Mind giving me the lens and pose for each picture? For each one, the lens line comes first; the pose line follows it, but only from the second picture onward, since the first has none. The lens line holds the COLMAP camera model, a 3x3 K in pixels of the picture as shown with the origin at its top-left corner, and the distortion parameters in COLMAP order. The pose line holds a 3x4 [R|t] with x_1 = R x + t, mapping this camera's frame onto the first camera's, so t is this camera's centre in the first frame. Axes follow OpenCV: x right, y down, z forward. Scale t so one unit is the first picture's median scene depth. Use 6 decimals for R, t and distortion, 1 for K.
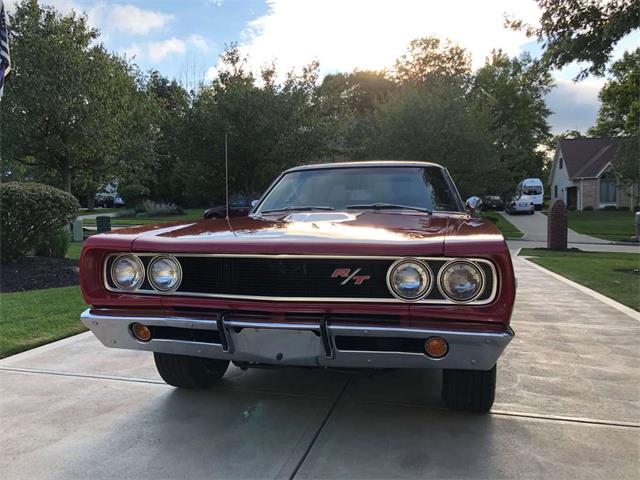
lens RADIAL K [[525.3, 0, 318.9], [0, 525.3, 246.4], [0, 0, 1]] dist [0.019579, -0.017333]
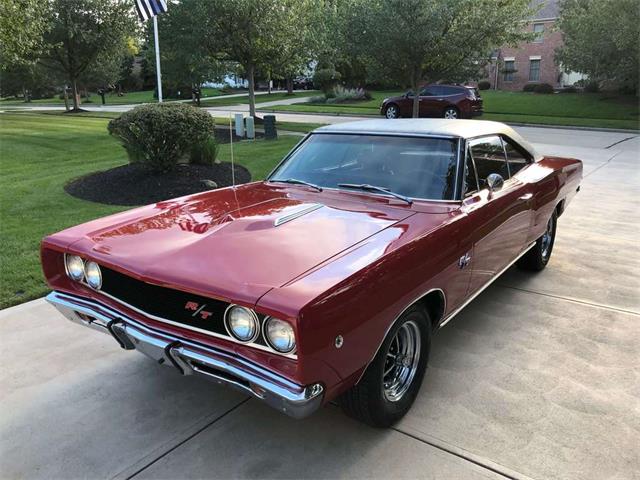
lens RADIAL K [[522.4, 0, 315.0], [0, 522.4, 251.6], [0, 0, 1]] dist [0.007088, 0.011485]
pose [[0.926231, 0.109138, -0.360811, 0.190612], [-0.021355, 0.970826, 0.238834, -0.093574], [0.376350, -0.213510, 0.901540, 0.040198]]
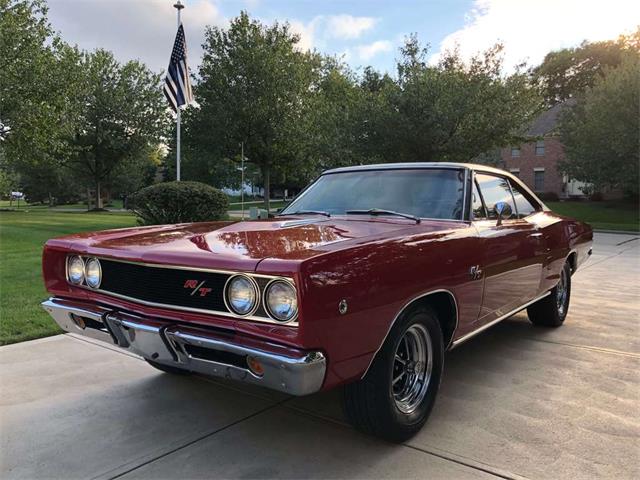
lens RADIAL K [[525.3, 0, 318.9], [0, 525.3, 246.4], [0, 0, 1]] dist [0.019579, -0.017333]
pose [[0.919363, 0.041218, -0.391246, 0.198403], [-0.033816, 0.999095, 0.025795, -0.017511], [0.391955, -0.010484, 0.919925, 0.037863]]
